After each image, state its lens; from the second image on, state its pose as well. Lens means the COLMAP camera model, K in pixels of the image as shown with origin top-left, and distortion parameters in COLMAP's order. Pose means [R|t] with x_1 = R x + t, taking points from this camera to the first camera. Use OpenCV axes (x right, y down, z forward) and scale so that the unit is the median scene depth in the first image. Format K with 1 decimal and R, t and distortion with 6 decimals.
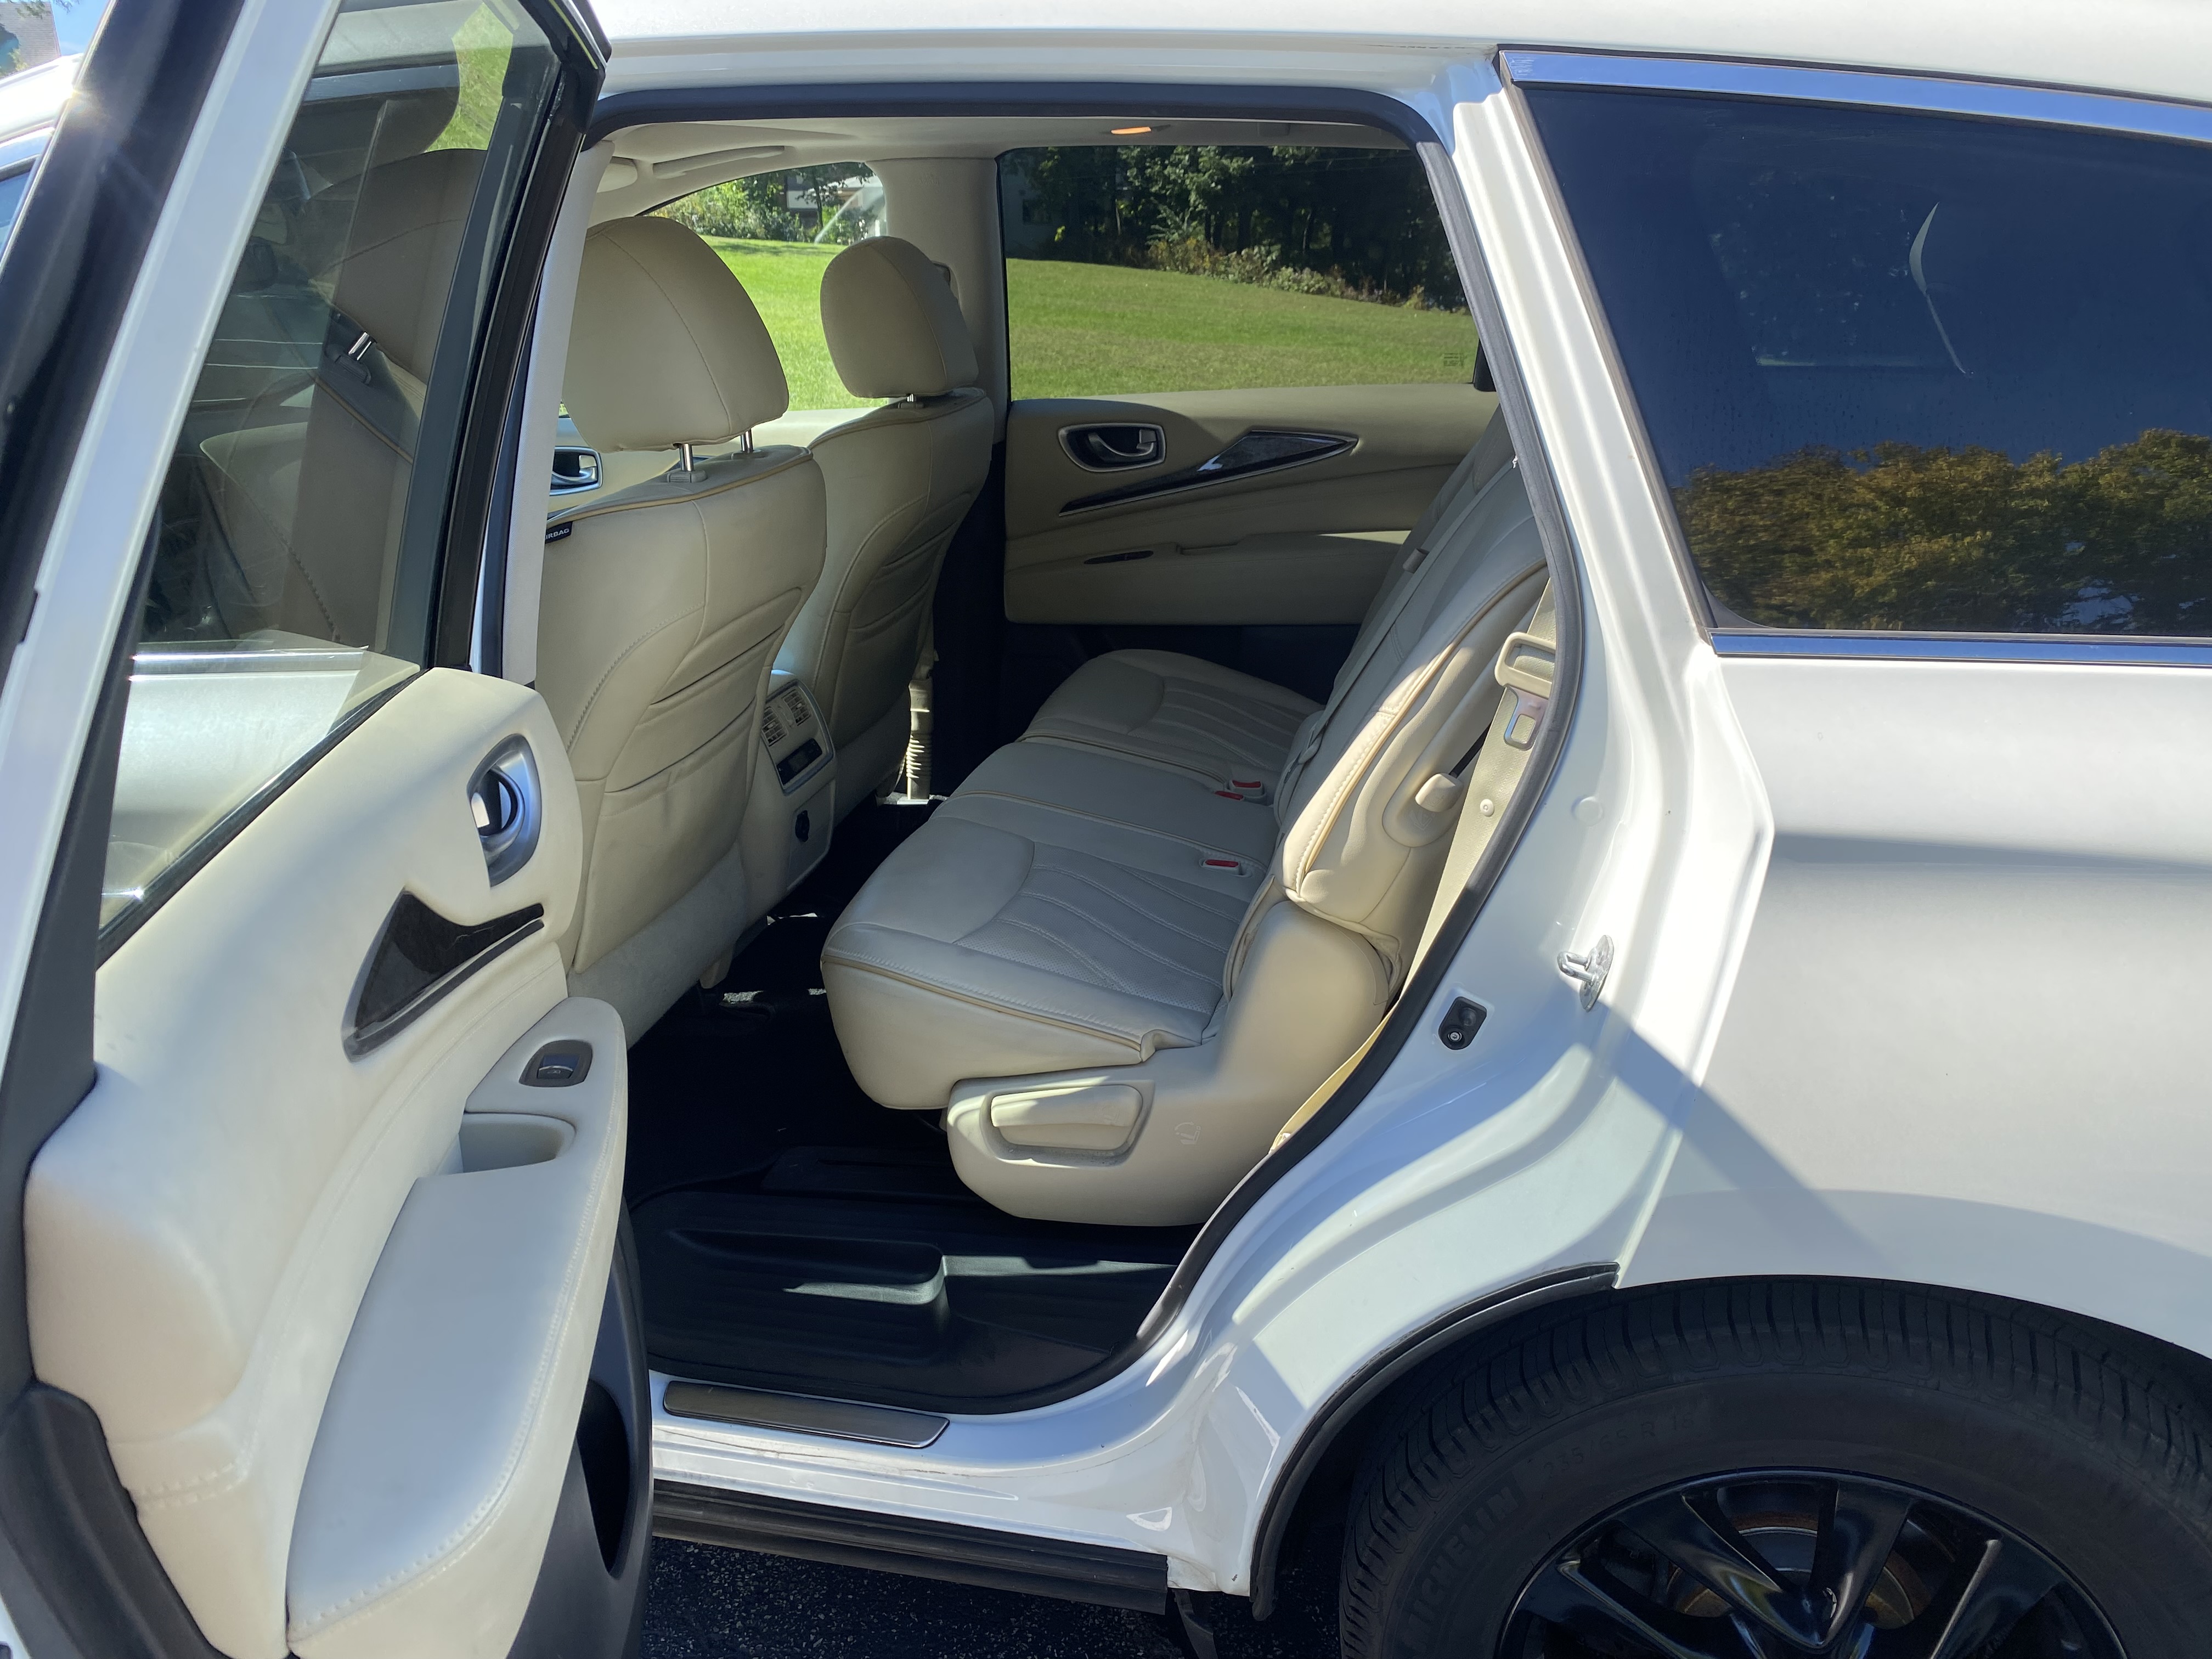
lens RADIAL K [[1668.1, 0, 1106.0], [0, 1668.1, 829.5], [0, 0, 1]] dist [0.001404, 0.000308]
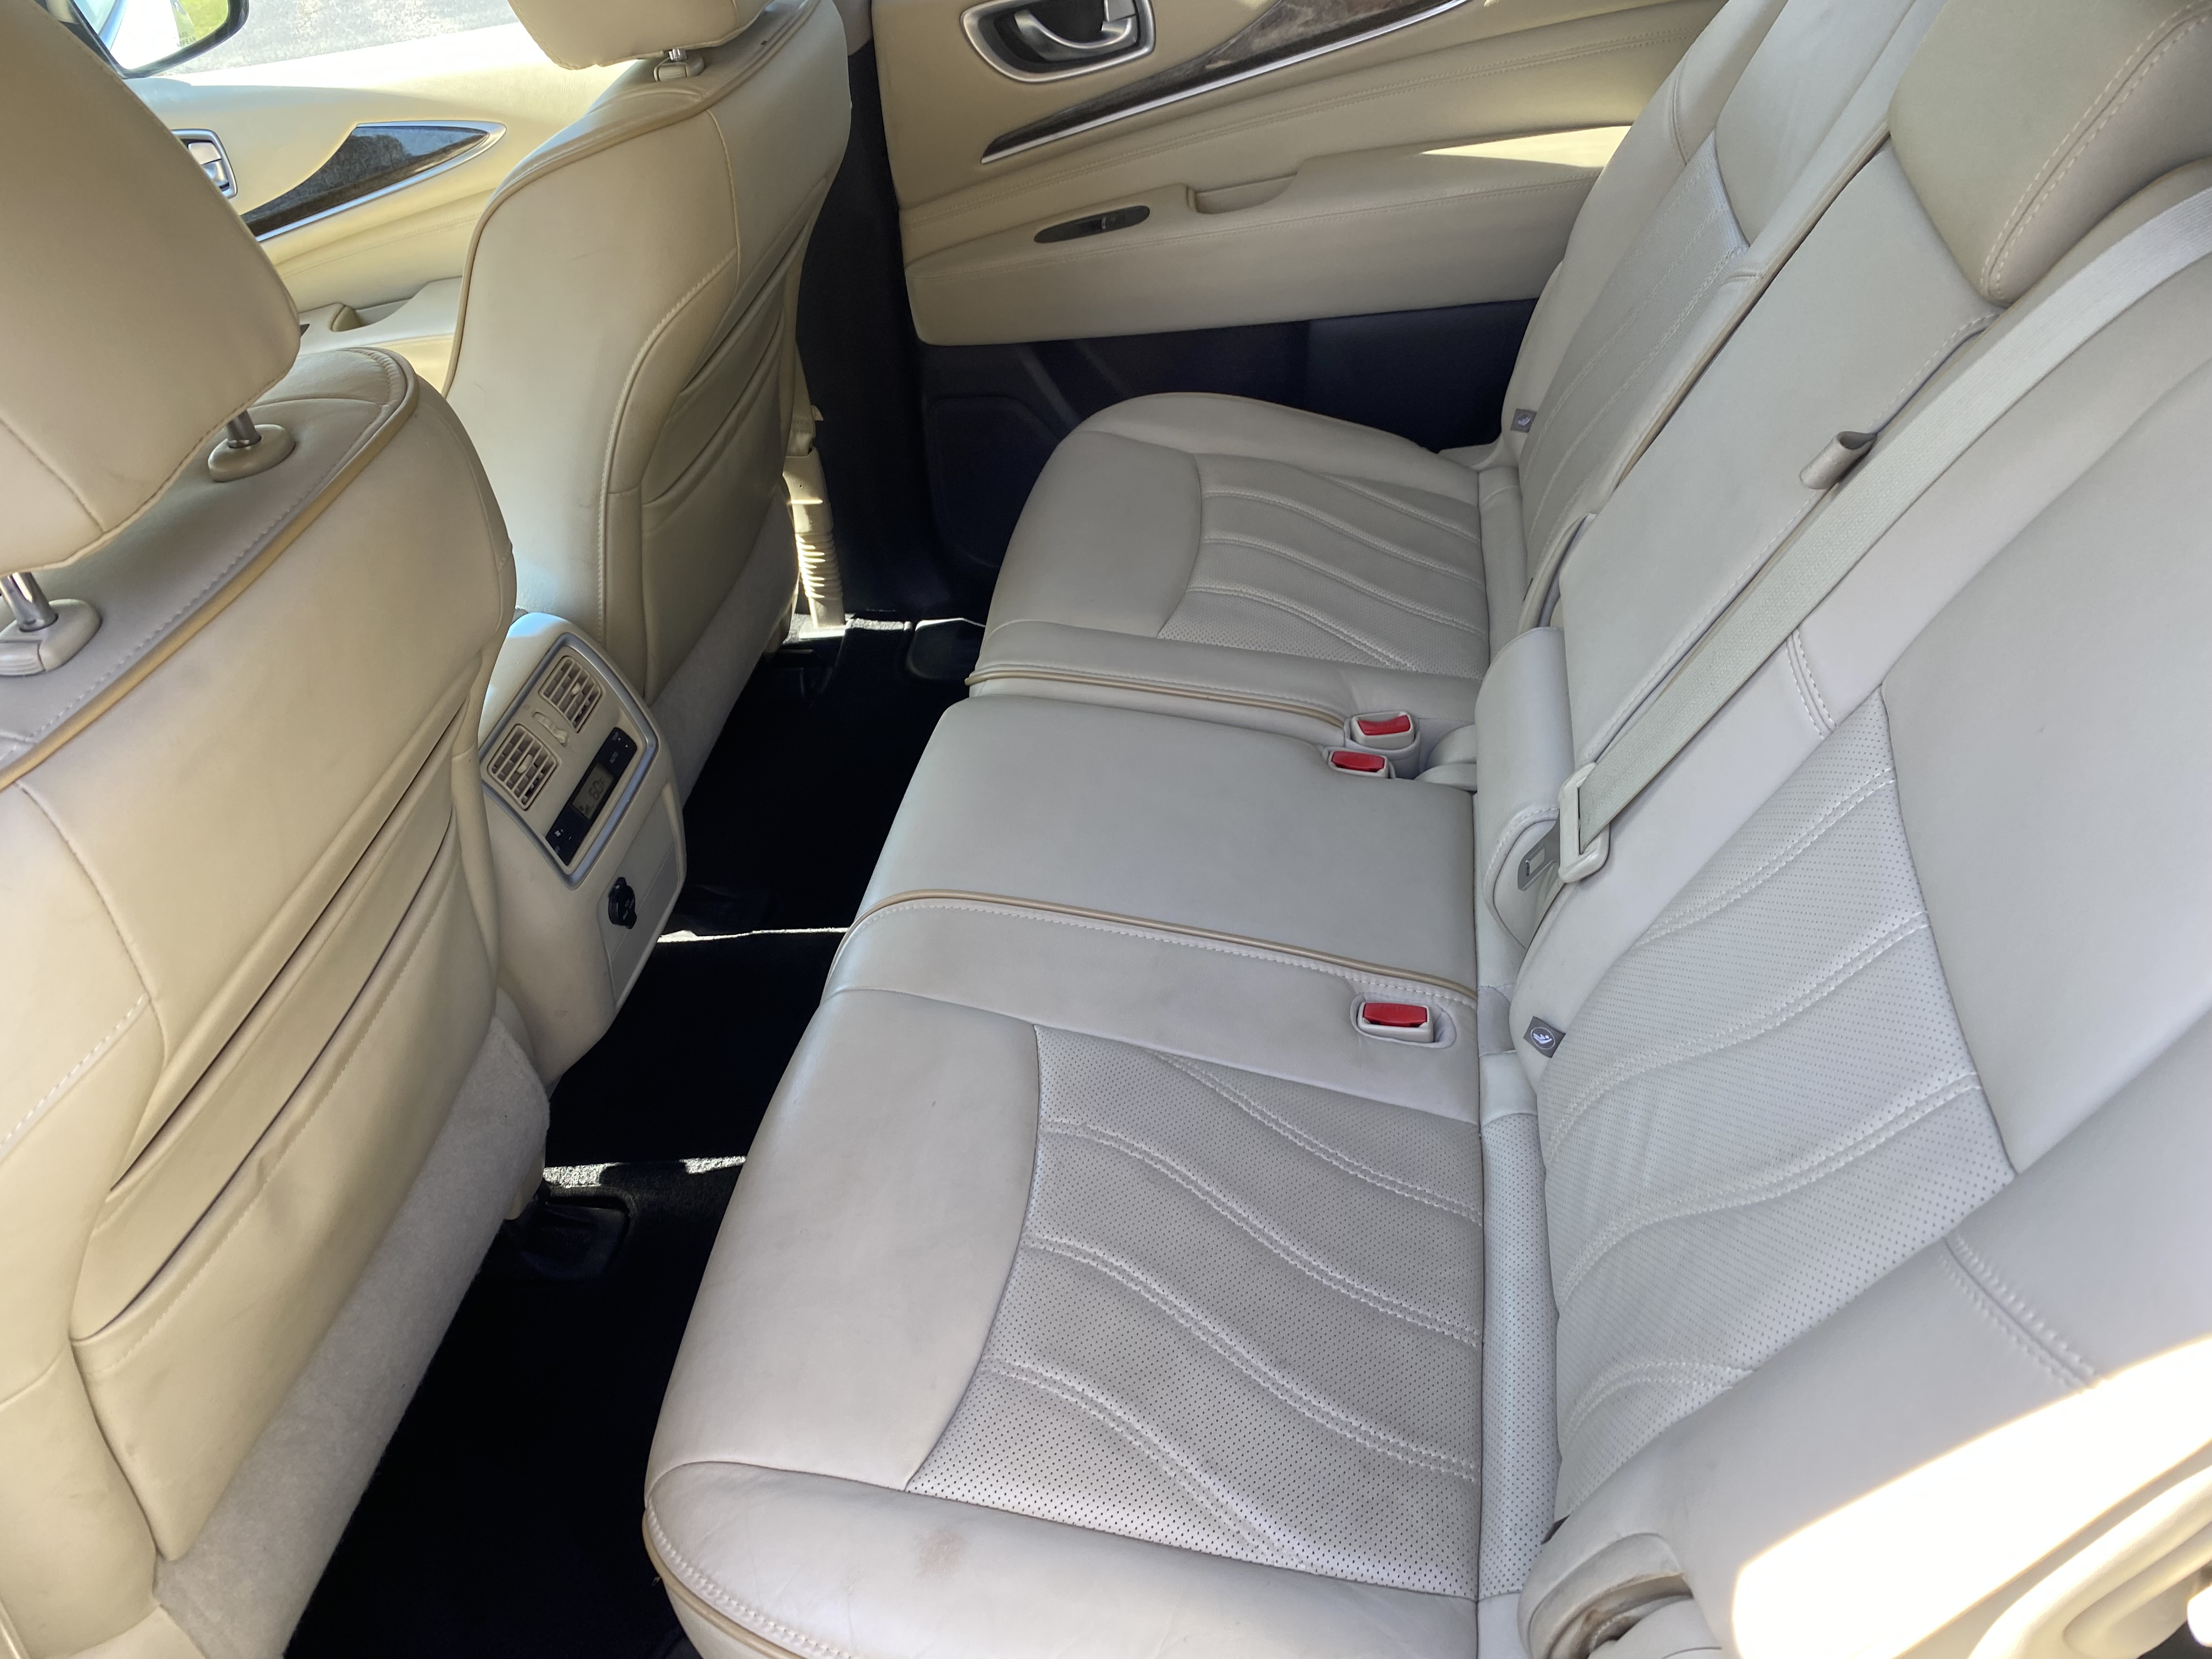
lens RADIAL K [[1752.8, 0, 1058.0], [0, 1752.8, 829.8], [0, 0, 1]] dist [0.085917, -0.194986]
pose [[0.991855, -0.120503, -0.041271, -0.004192], [0.127316, 0.947736, 0.292553, -0.150542], [0.003861, -0.295424, 0.955358, 0.348978]]
